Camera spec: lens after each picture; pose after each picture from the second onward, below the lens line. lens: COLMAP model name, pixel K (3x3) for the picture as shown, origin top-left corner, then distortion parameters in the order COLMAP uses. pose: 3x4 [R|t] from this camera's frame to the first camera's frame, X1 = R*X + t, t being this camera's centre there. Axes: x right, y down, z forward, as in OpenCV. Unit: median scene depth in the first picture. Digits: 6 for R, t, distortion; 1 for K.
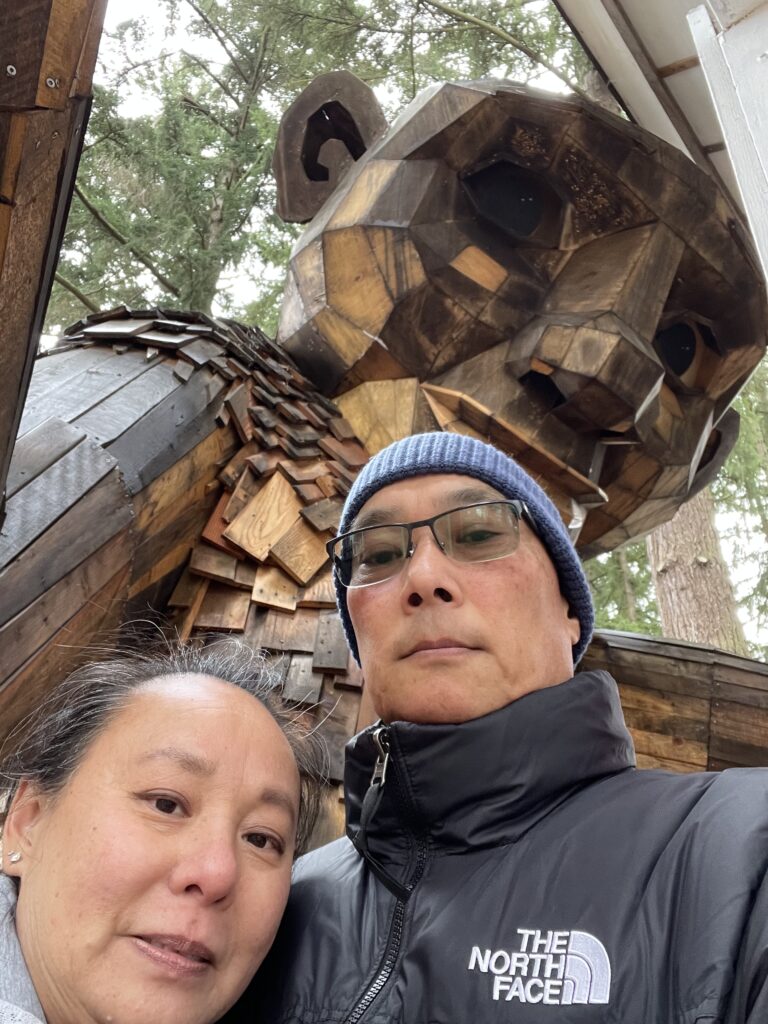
lens RADIAL K [[892.0, 0, 384.0], [0, 892.0, 512.0], [0, 0, 1]] dist [0.073539, -0.110639]
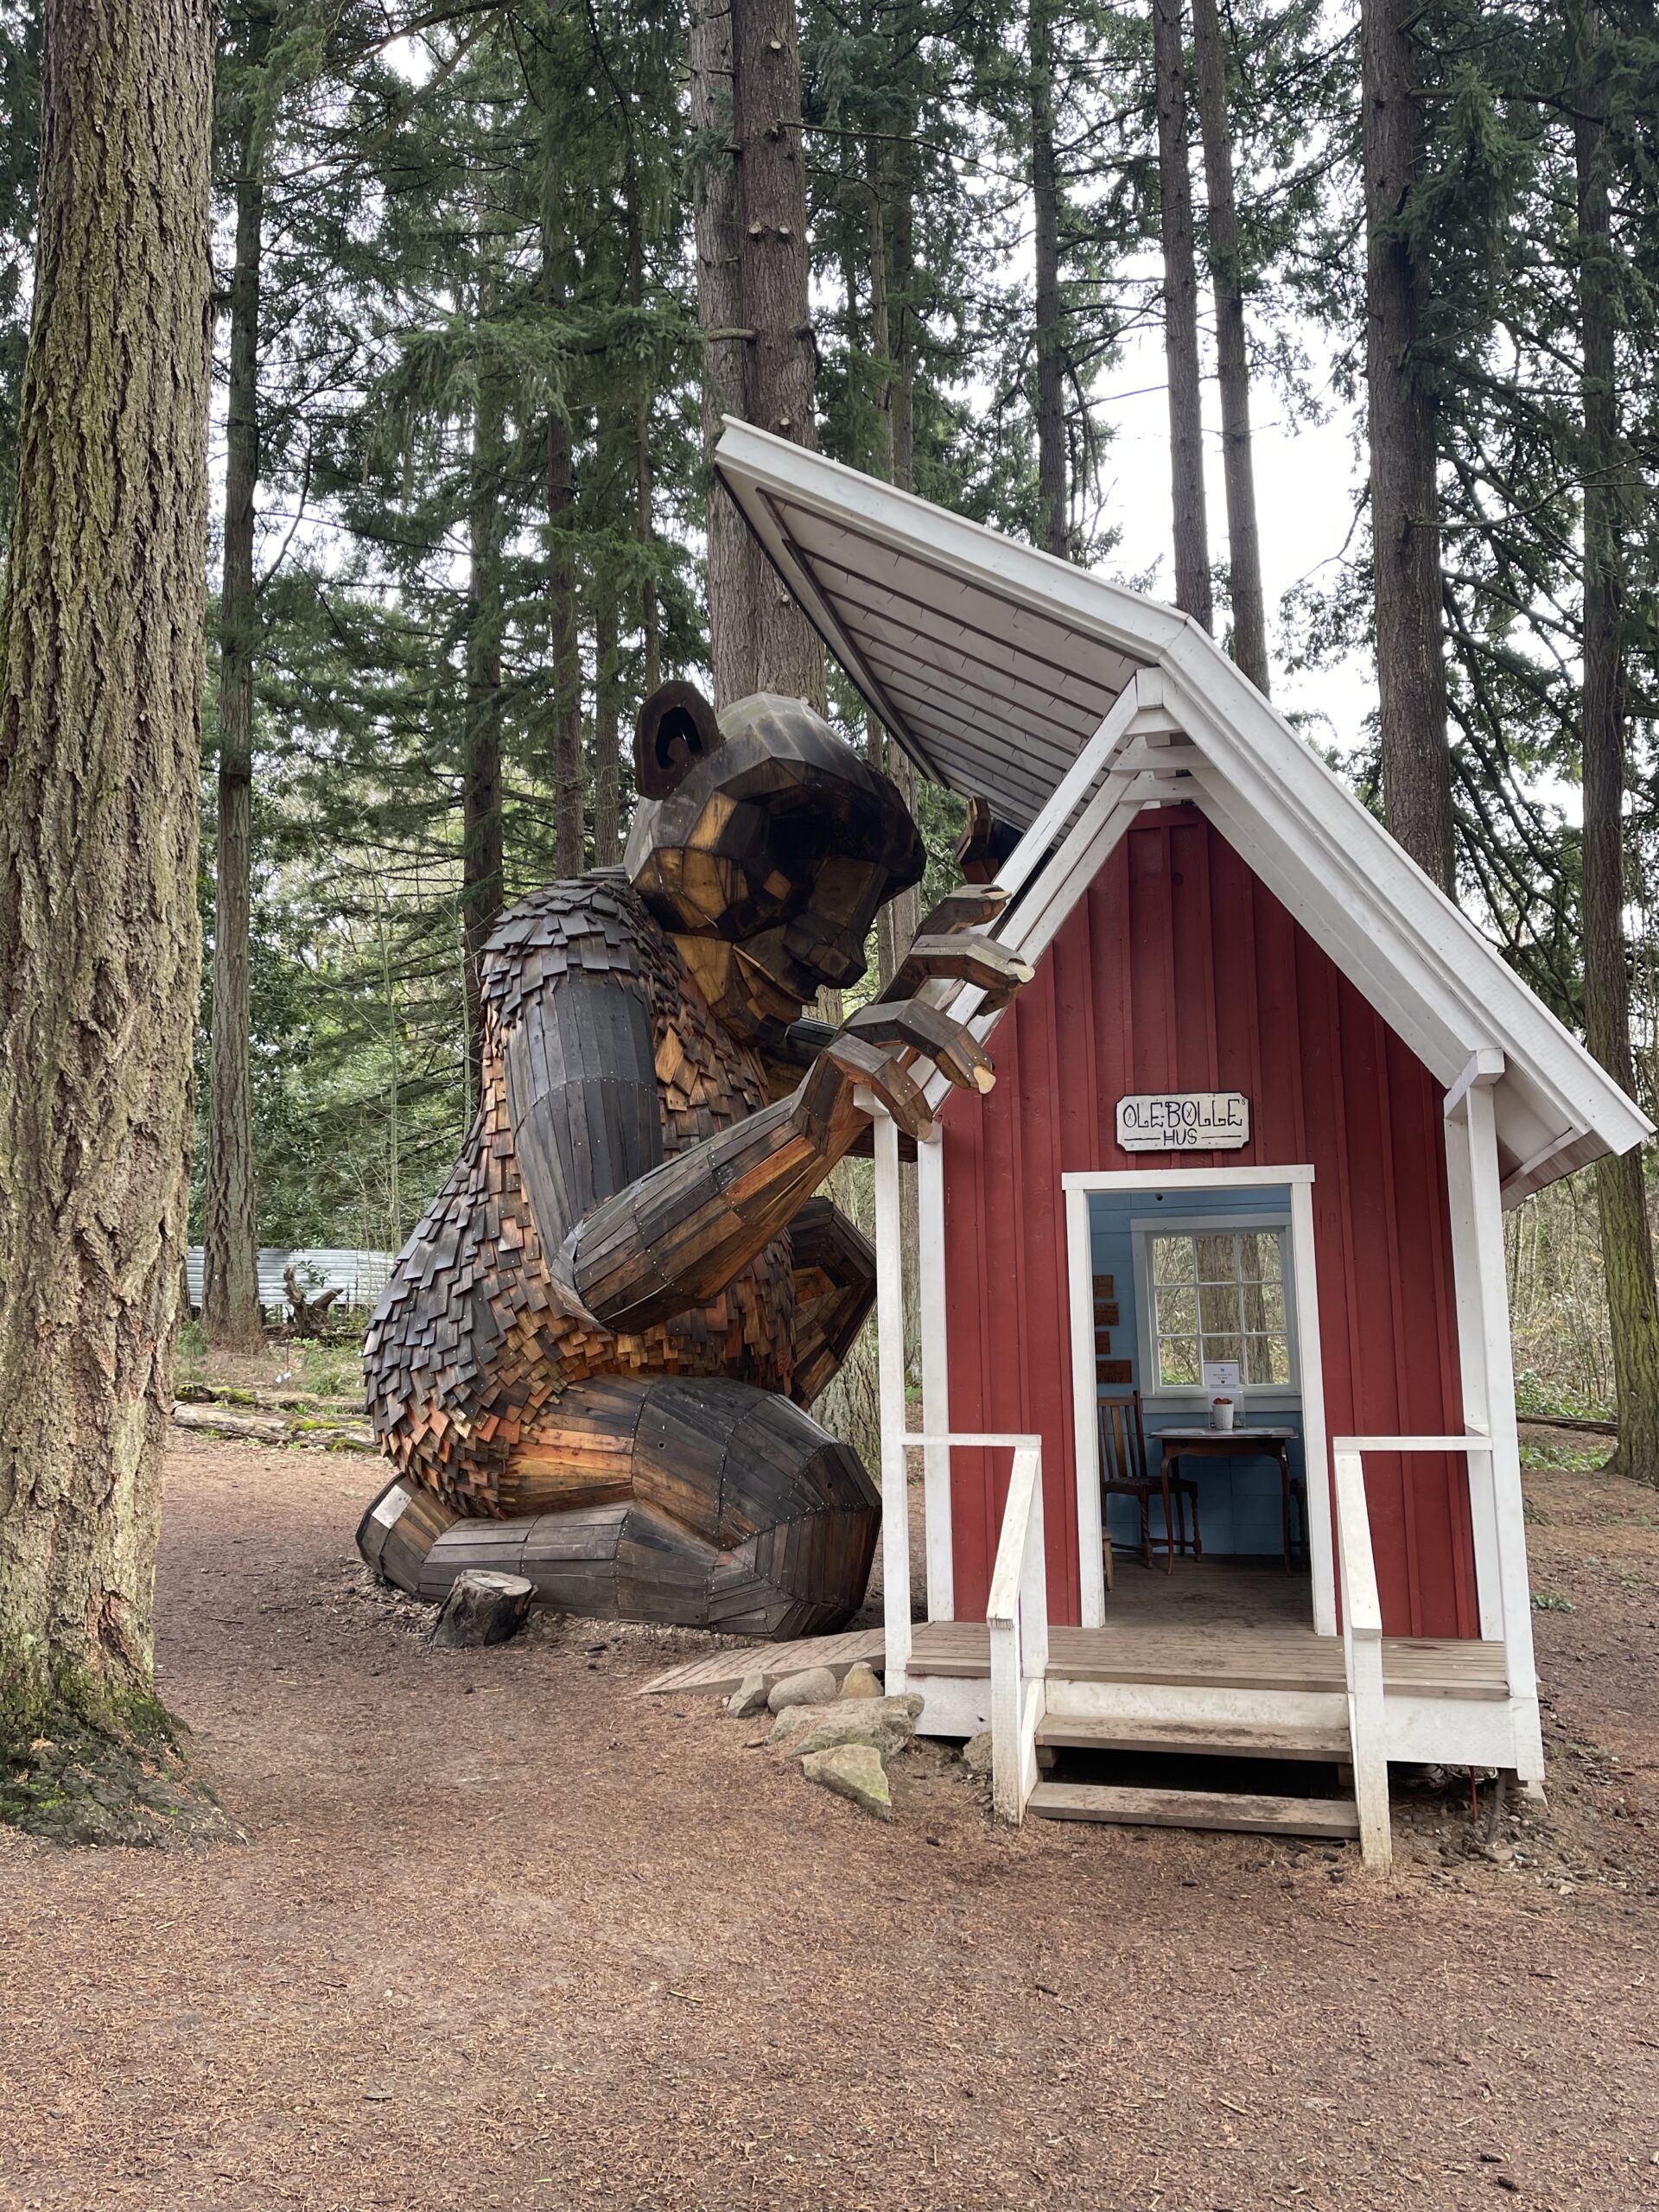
lens RADIAL K [[1664.8, 0, 840.1], [0, 1664.8, 1135.3], [0, 0, 1]] dist [0.045645, -0.079162]
pose [[0.904843, -0.044860, 0.423376, -1.182018], [-0.201950, 0.830214, 0.519578, -1.602375], [-0.374801, -0.555637, 0.742153, -1.686353]]
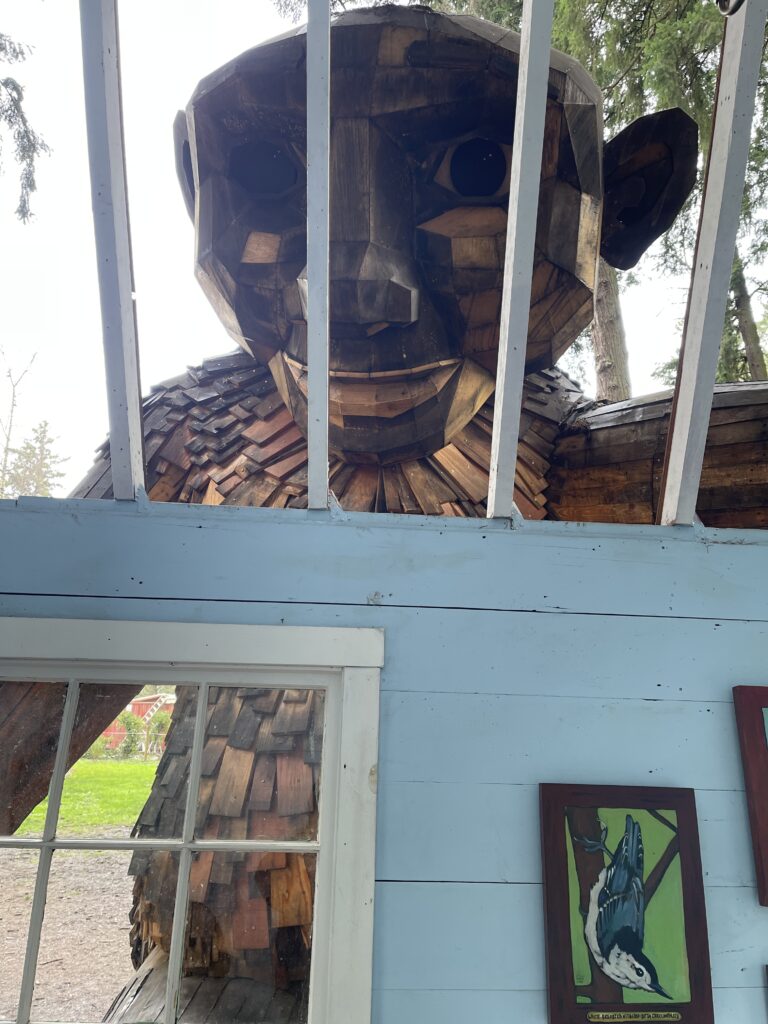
lens RADIAL K [[772.6, 0, 385.7], [0, 772.6, 517.9], [0, 0, 1]] dist [0.074619, -0.117177]
pose [[0.696747, -0.314058, -0.644912, 0.847975], [0.501600, 0.856013, 0.125057, -0.005526], [0.512778, -0.410621, 0.753956, 0.136533]]
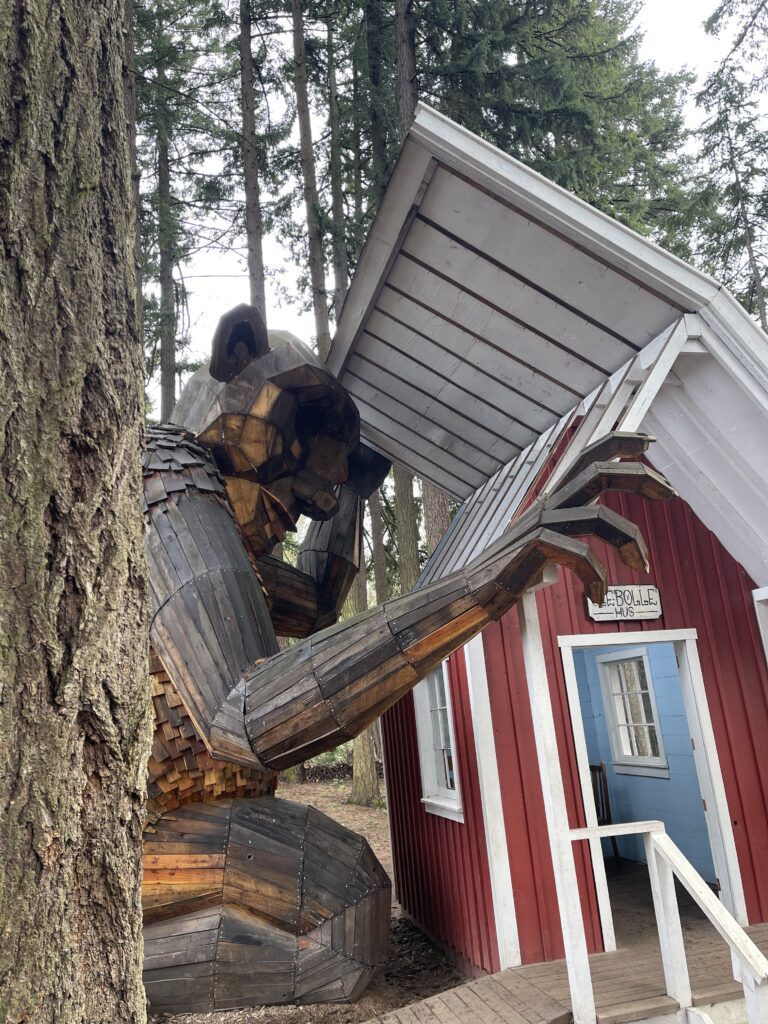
lens RADIAL K [[772.6, 0, 385.7], [0, 772.6, 517.9], [0, 0, 1]] dist [0.074619, -0.117177]
pose [[0.591832, 0.068792, 0.803120, -1.551278], [-0.416474, 0.879153, 0.231602, -0.747268], [-0.690133, -0.471548, 0.548961, -0.476000]]
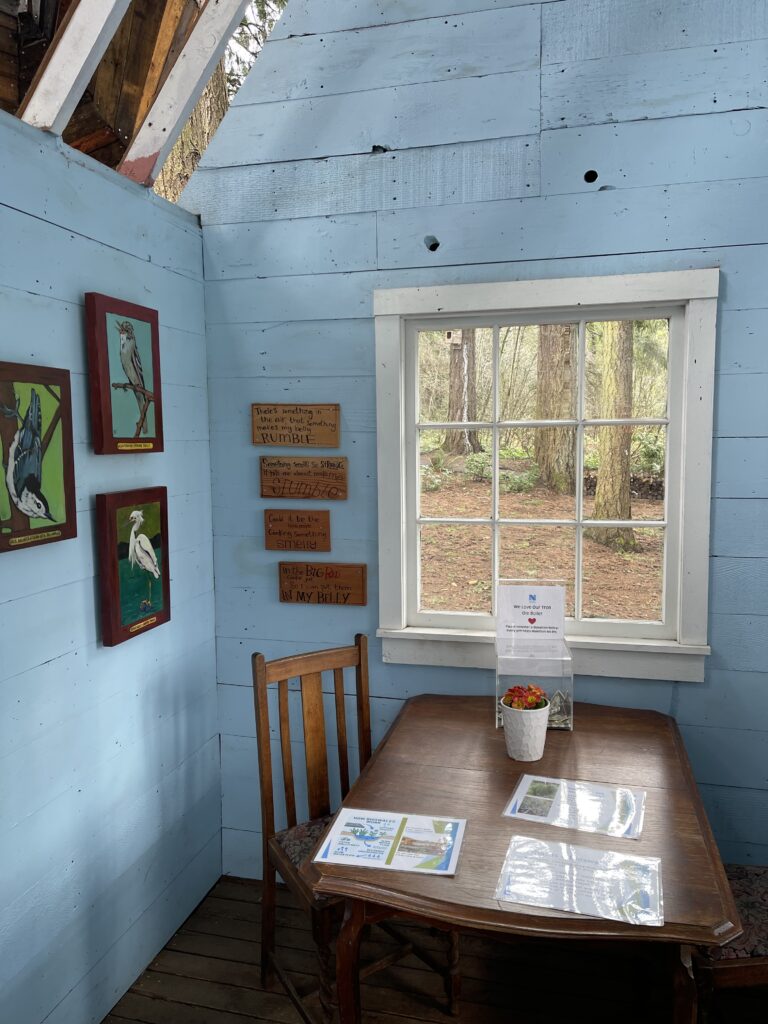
lens RADIAL K [[770.7, 0, 388.9], [0, 770.7, 525.5], [0, 0, 1]] dist [0.045645, -0.079162]
pose [[0.897735, -0.140473, 0.417539, 0.564294], [-0.224883, 0.668876, 0.708543, -0.104817], [-0.378813, -0.729981, 0.568883, 0.009313]]
